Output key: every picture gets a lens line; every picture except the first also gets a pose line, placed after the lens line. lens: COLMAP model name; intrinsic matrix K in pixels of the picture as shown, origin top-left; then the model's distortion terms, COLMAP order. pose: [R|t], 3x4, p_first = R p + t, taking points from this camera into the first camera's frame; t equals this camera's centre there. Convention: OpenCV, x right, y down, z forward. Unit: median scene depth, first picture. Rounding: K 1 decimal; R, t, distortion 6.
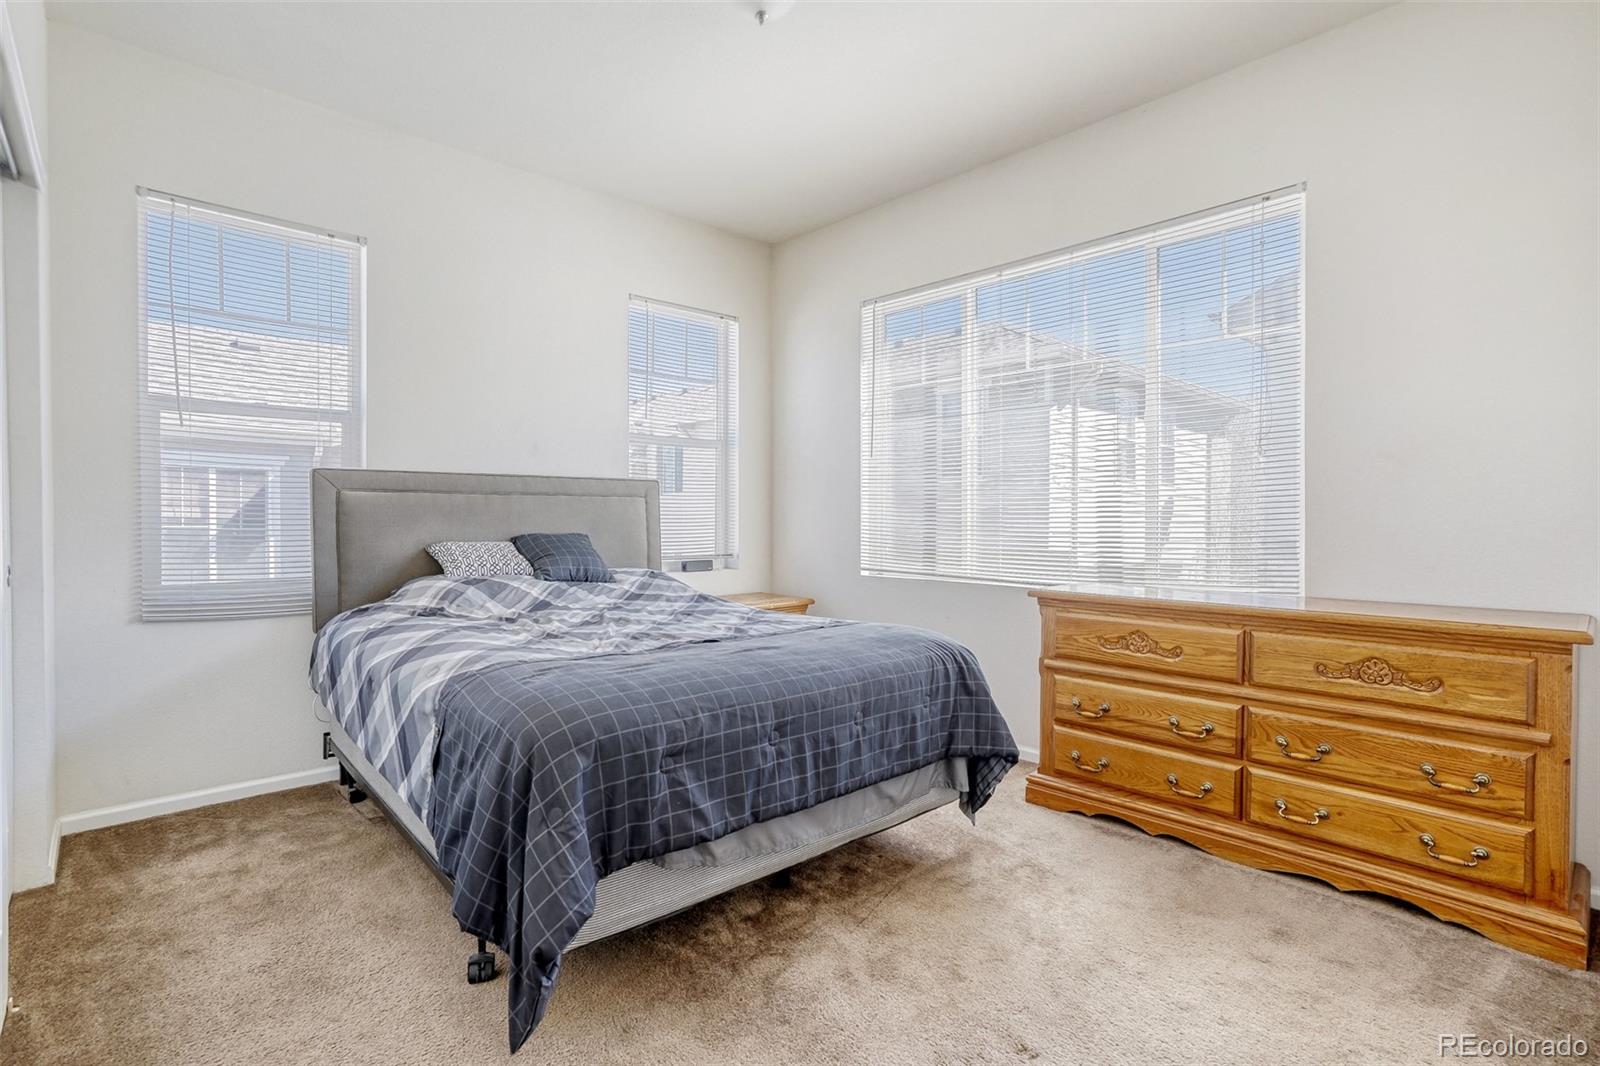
lens RADIAL K [[758.6, 0, 800.0], [0, 758.6, 533.0], [0, 0, 1]] dist [-0.000467, -0.000025]
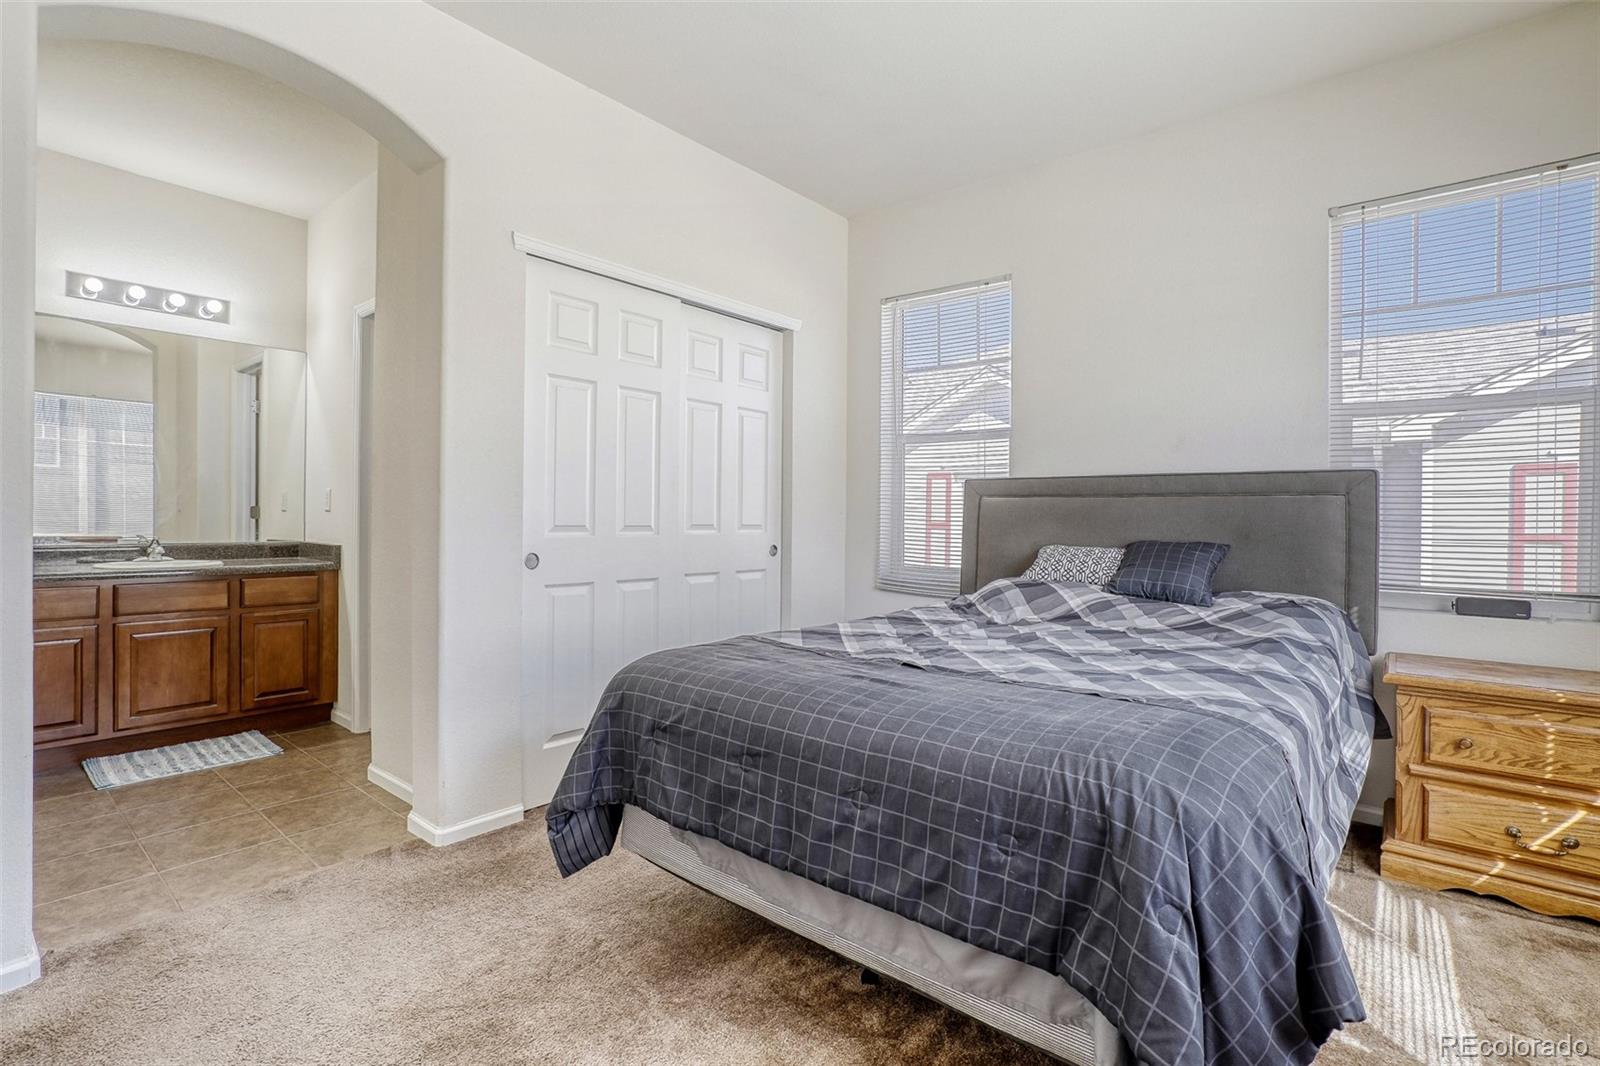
lens RADIAL K [[767.7, 0, 811.7], [0, 767.7, 526.4], [0, 0, 1]] dist [0.014359, 0.000471]
pose [[0.141086, 0.011239, -0.989933, 0.542933], [-0.027773, 0.999587, 0.007390, -0.012831], [0.989608, 0.026451, 0.141340, 0.577774]]
